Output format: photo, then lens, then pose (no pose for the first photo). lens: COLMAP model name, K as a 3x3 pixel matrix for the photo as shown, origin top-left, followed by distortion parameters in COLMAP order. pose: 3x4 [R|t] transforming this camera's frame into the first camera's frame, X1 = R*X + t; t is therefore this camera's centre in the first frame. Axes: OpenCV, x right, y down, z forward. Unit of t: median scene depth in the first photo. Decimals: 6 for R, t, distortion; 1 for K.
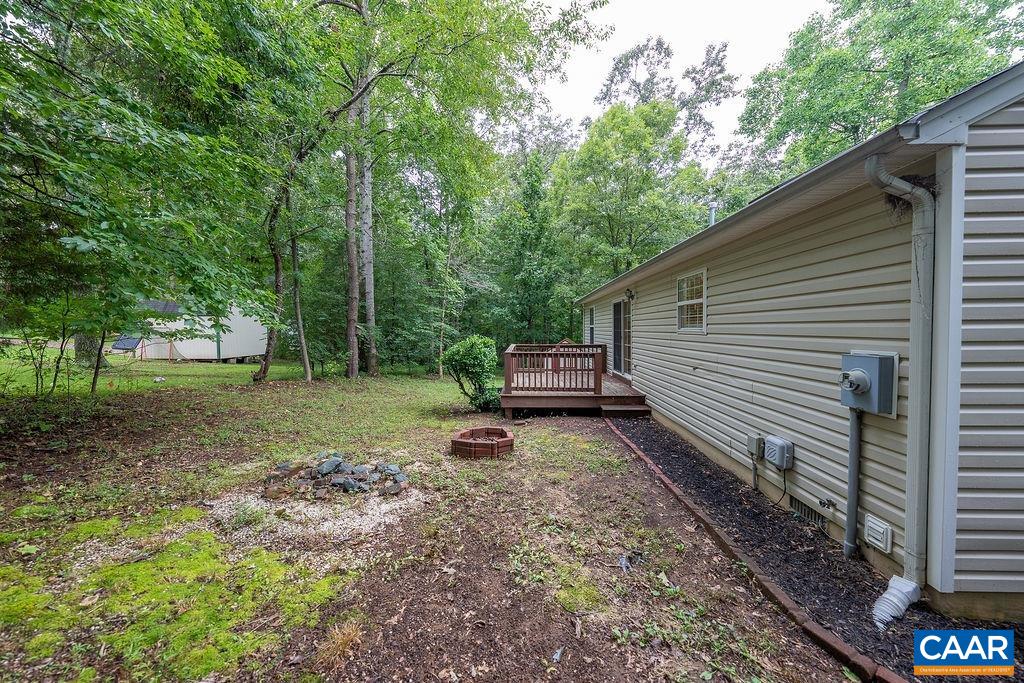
lens RADIAL K [[348.2, 0, 510.8], [0, 348.2, 337.5], [0, 0, 1]] dist [-0.000328, 0.000170]
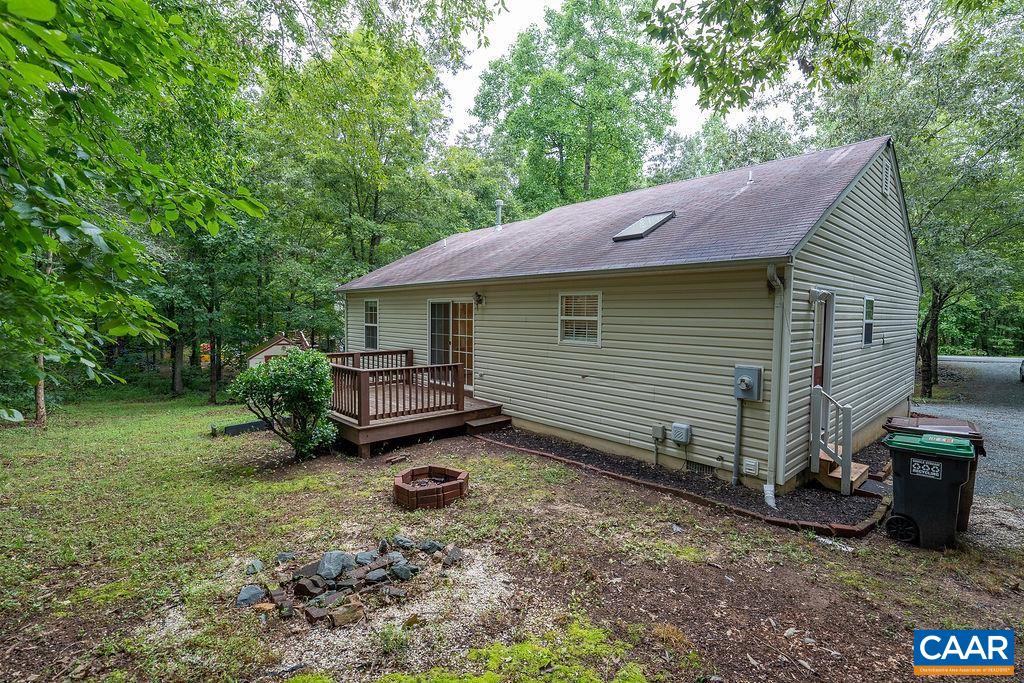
lens RADIAL K [[469.2, 0, 512.0], [0, 469.2, 341.5], [0, 0, 1]] dist [0.001113, 0.000018]
pose [[0.703217, -0.026161, 0.710493, -0.775961], [0.000528, 0.999342, 0.036273, -0.087938], [-0.710975, -0.025132, 0.702768, 0.094896]]
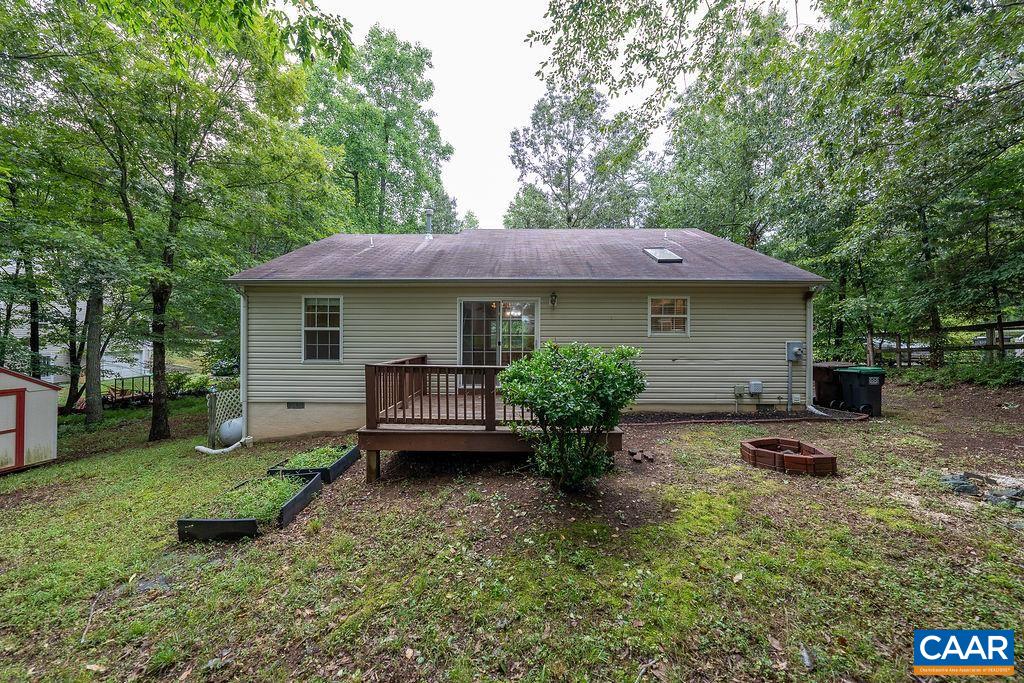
lens RADIAL K [[360.2, 0, 513.4], [0, 360.2, 331.7], [0, 0, 1]] dist [-0.000193, 0.000027]
pose [[-0.034197, 0.002800, 0.999411, -1.084136], [0.021366, 0.999770, -0.002070, -0.049071], [-0.999187, 0.021282, -0.034249, 1.866410]]
